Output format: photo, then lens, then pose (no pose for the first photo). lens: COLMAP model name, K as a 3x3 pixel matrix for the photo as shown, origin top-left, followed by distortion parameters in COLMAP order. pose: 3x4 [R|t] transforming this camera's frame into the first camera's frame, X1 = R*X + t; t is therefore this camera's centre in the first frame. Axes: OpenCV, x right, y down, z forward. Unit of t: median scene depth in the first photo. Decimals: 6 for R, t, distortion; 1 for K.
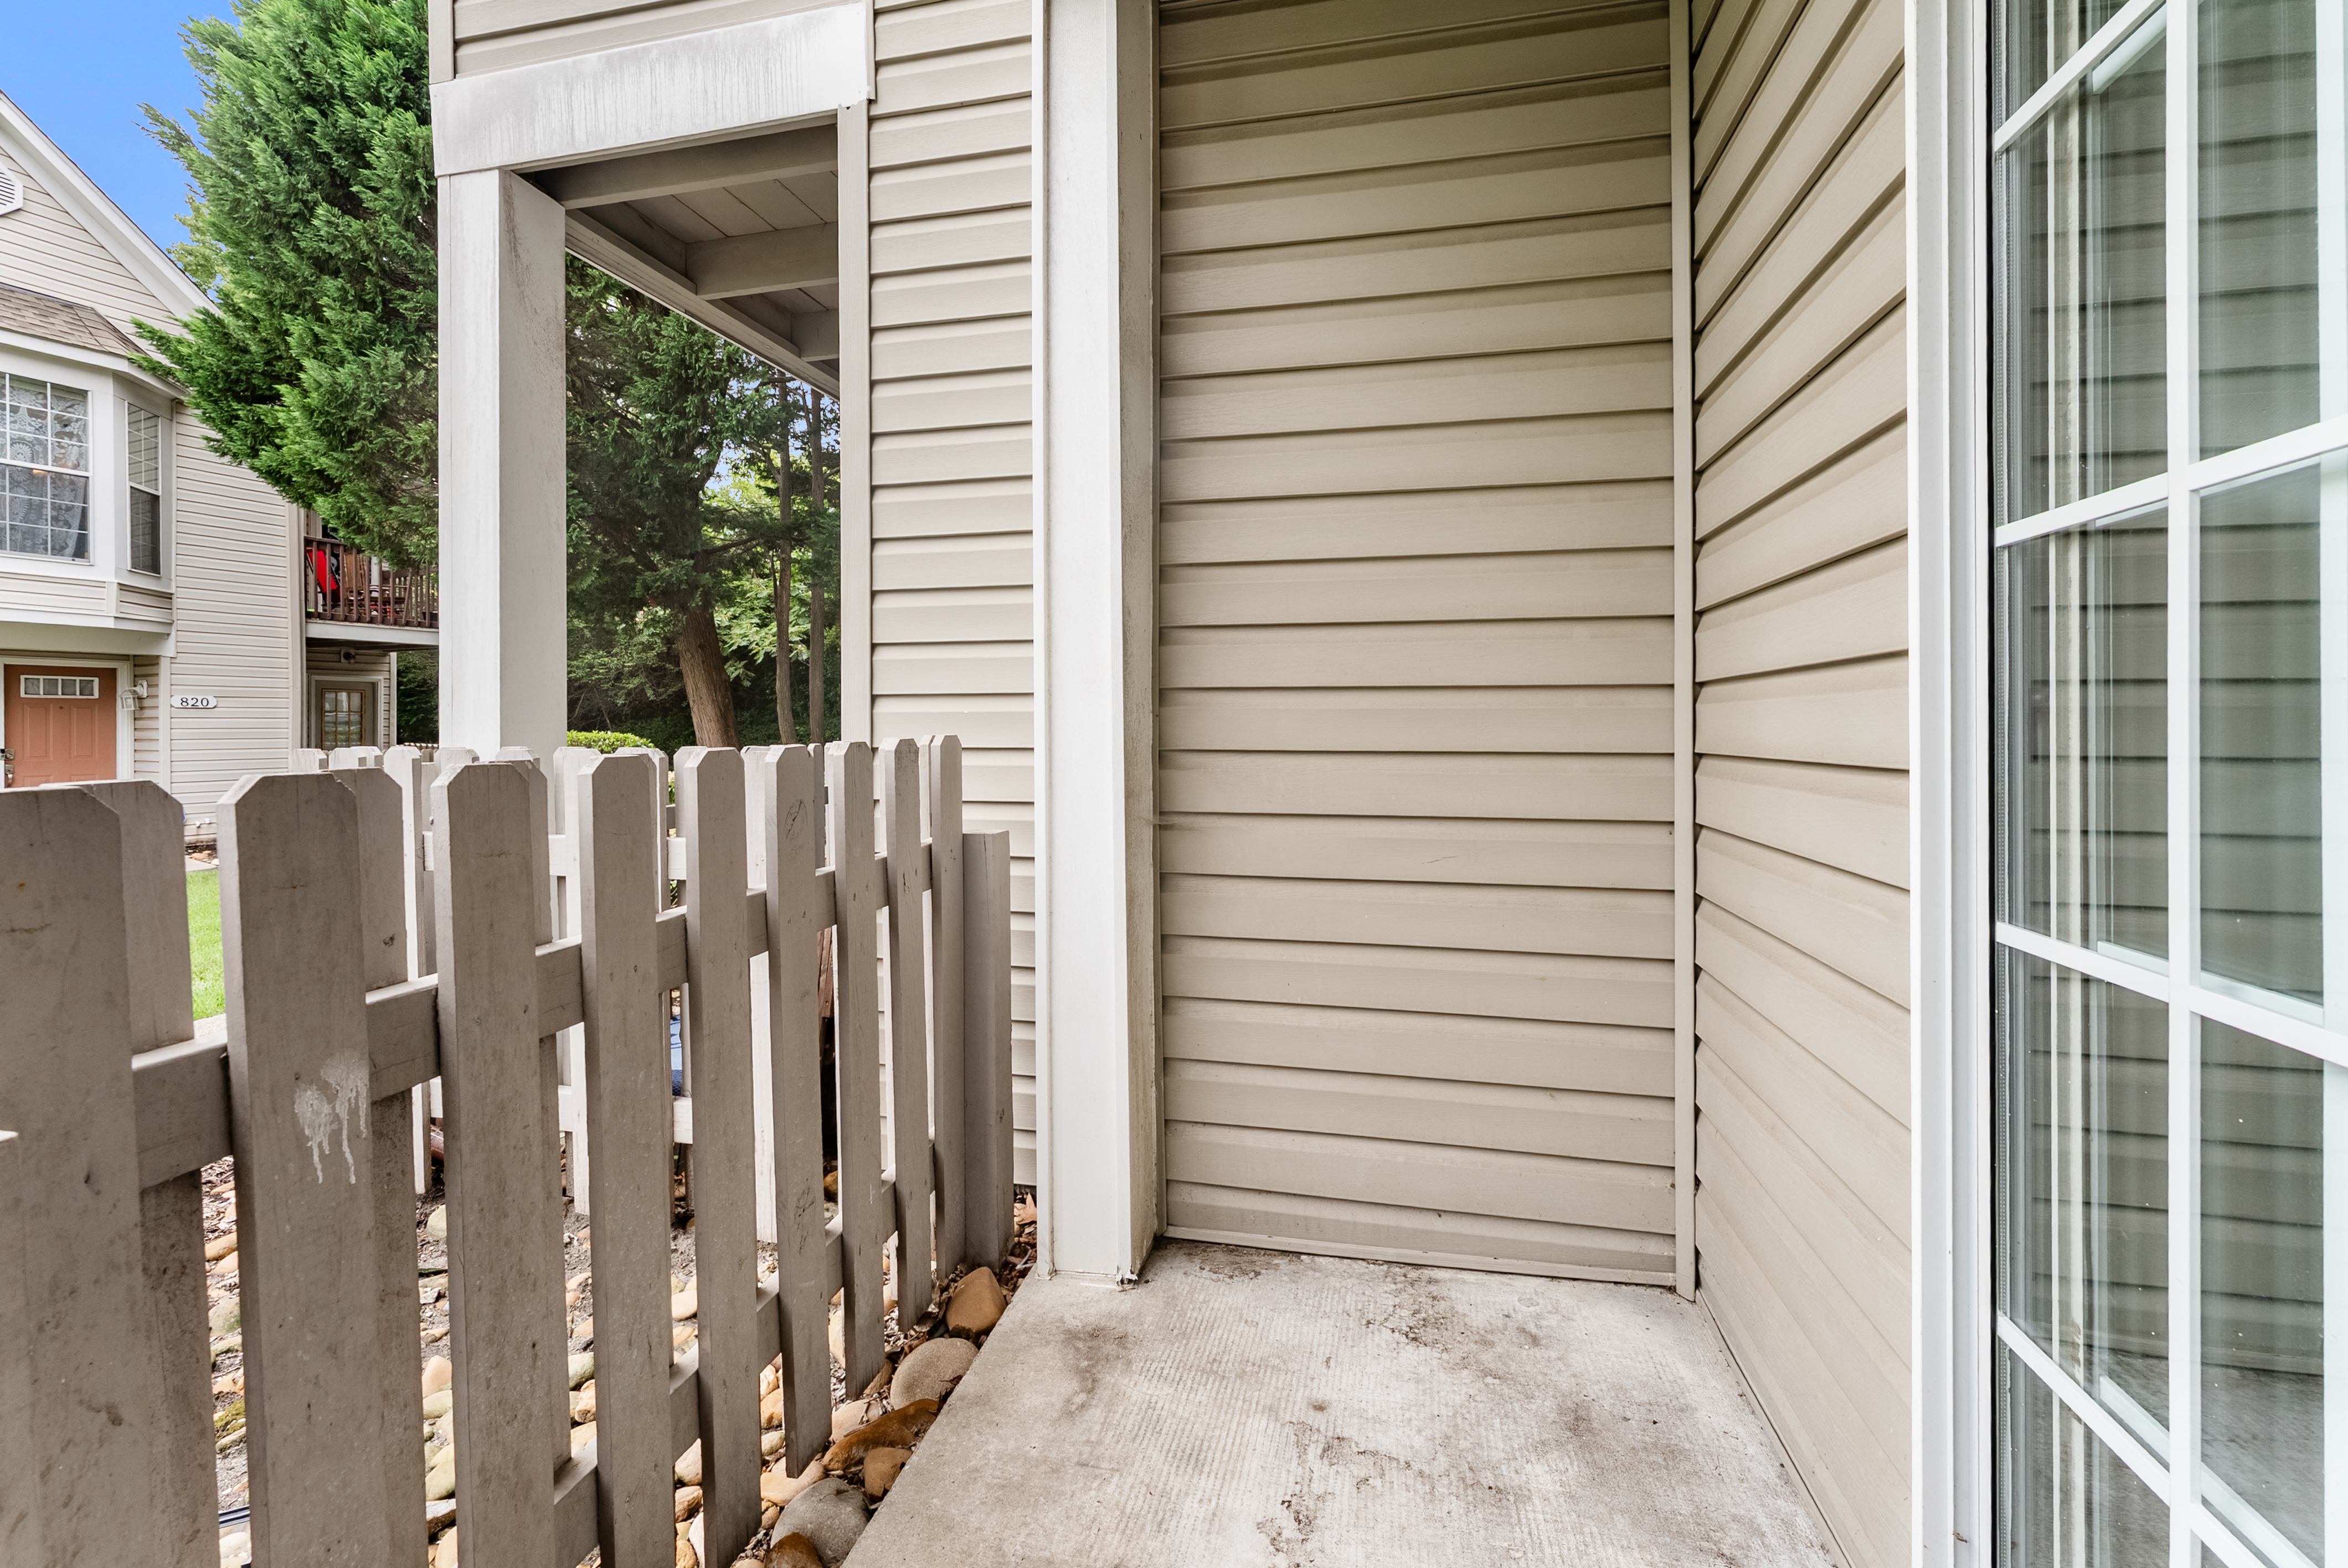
lens RADIAL K [[972.5, 0, 1163.6], [0, 972.5, 731.8], [0, 0, 1]] dist [0.003198, -0.001246]
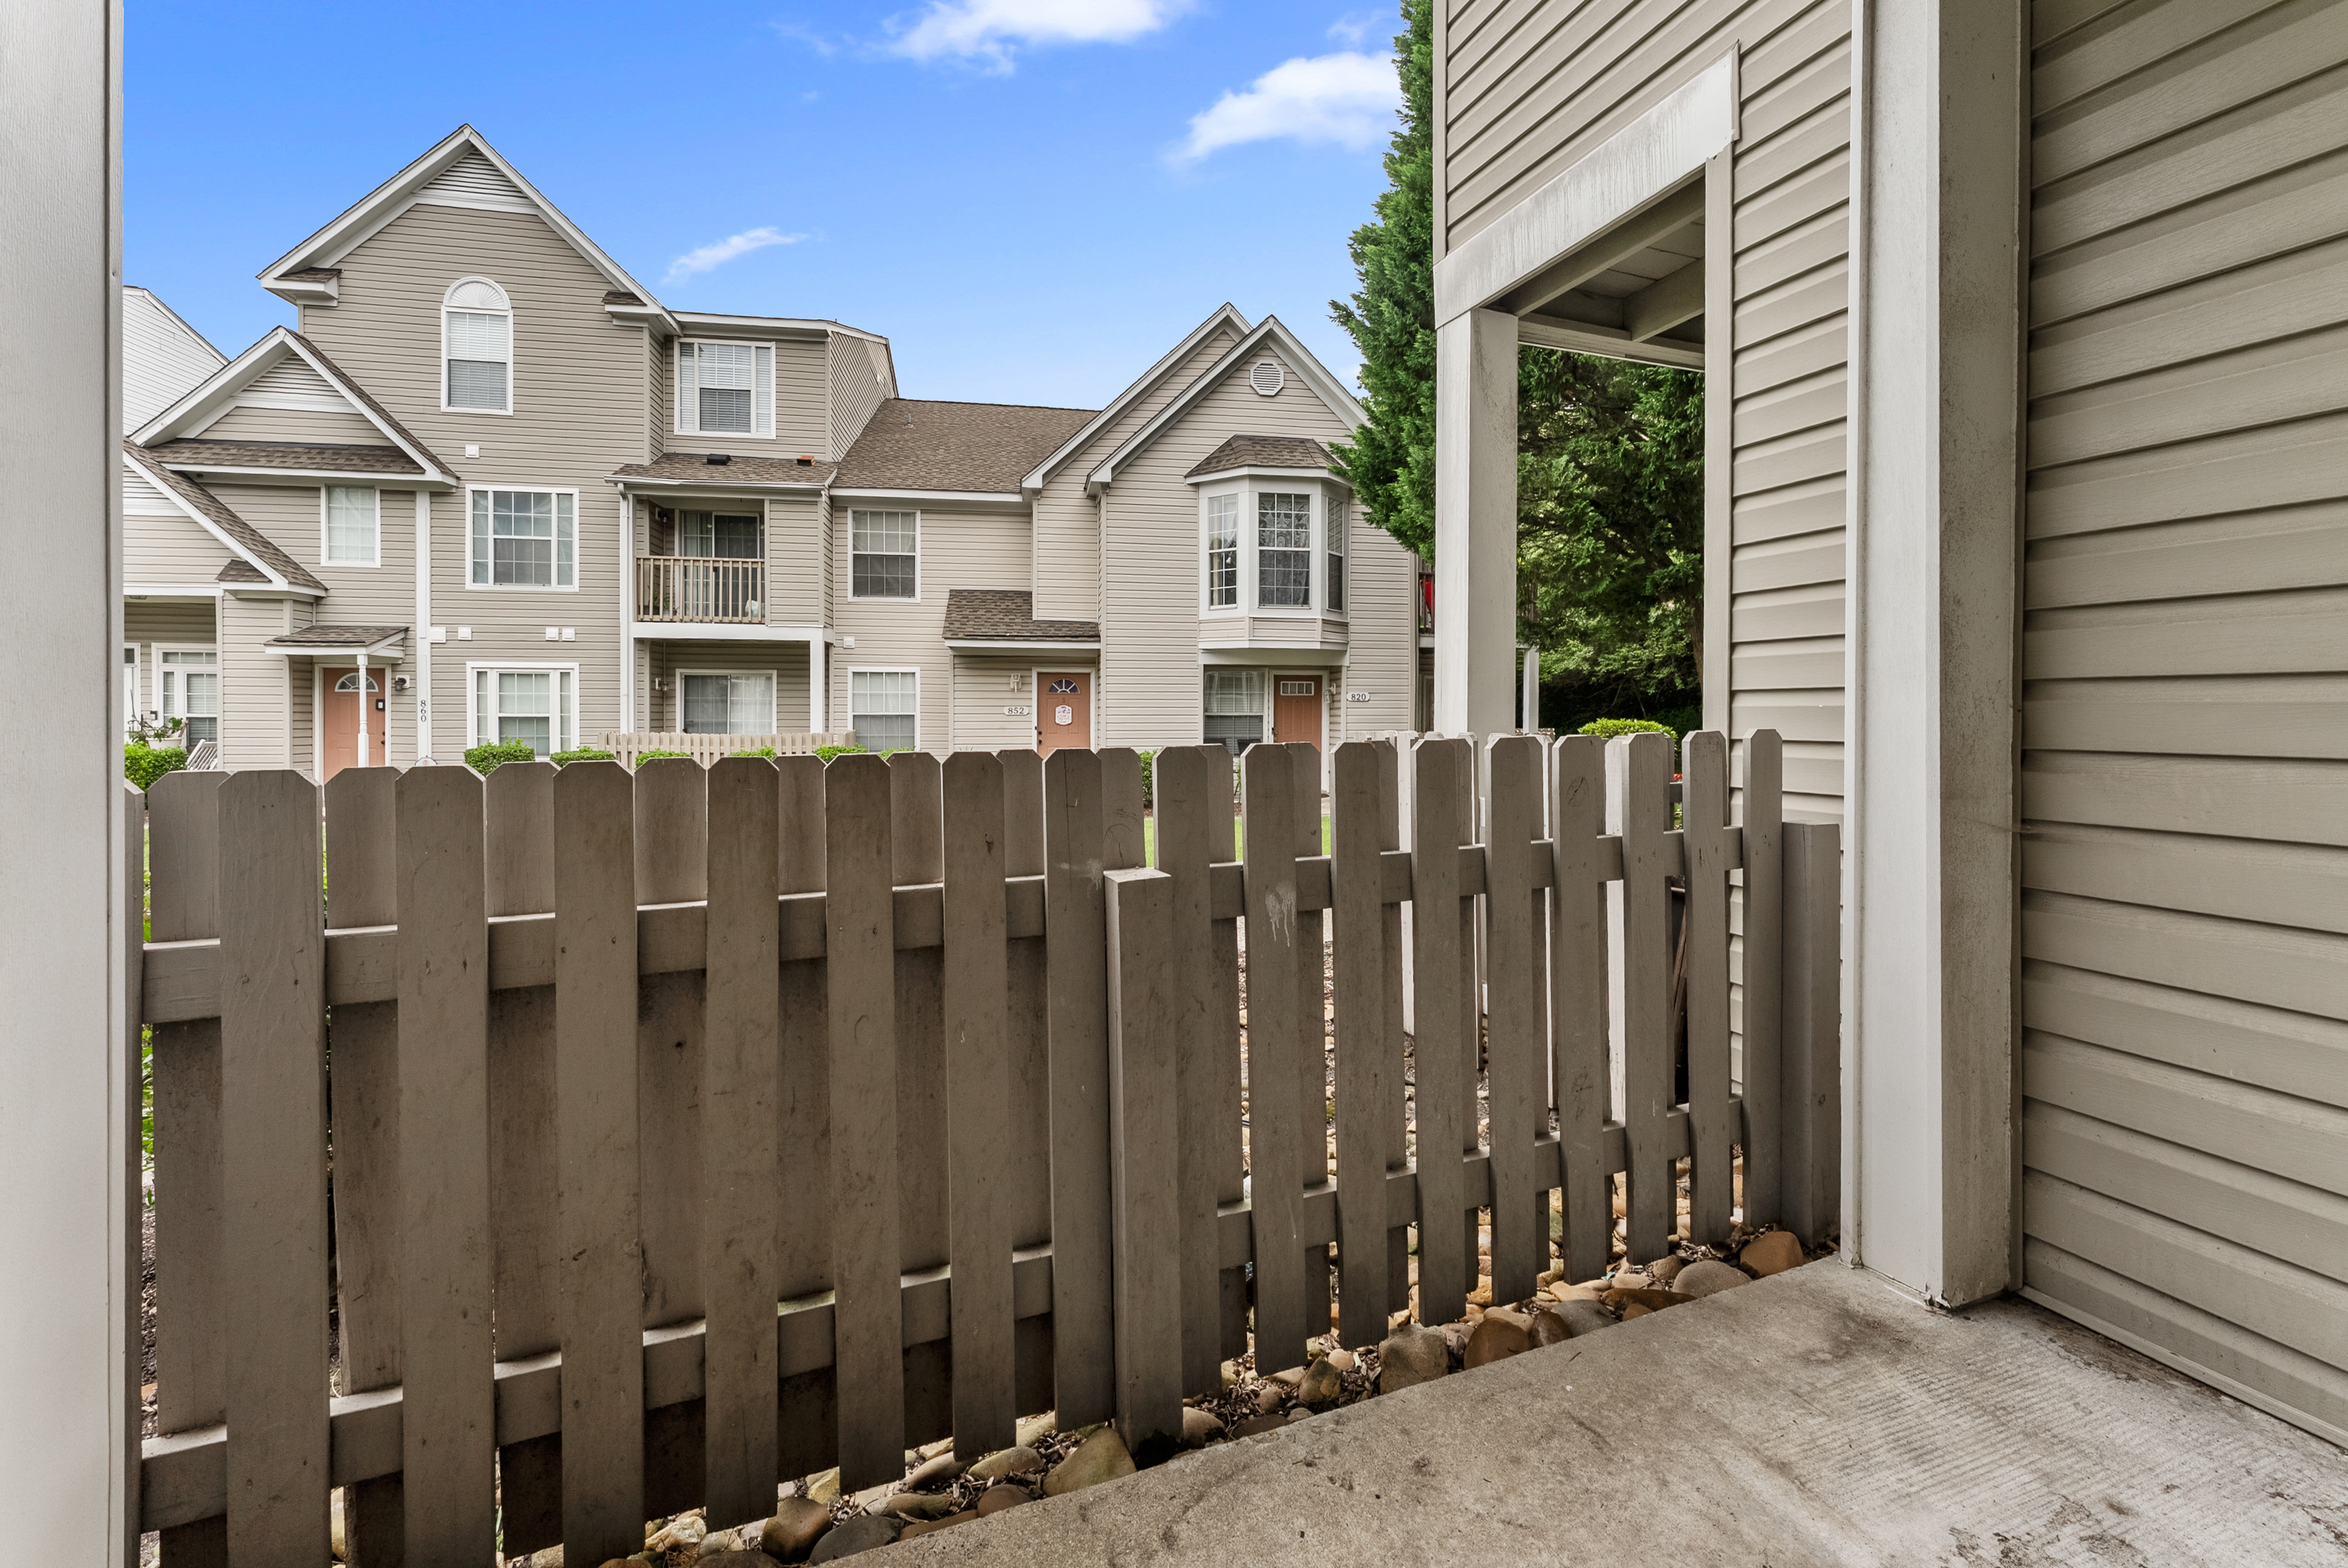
lens RADIAL K [[972.5, 0, 1186.3], [0, 972.5, 721.1], [0, 0, 1]] dist [0.003198, -0.001246]
pose [[0.565333, 0.008763, -0.824816, 0.251954], [-0.007485, 0.999957, 0.005494, -0.005124], [0.824829, 0.003067, 0.565374, -0.113285]]
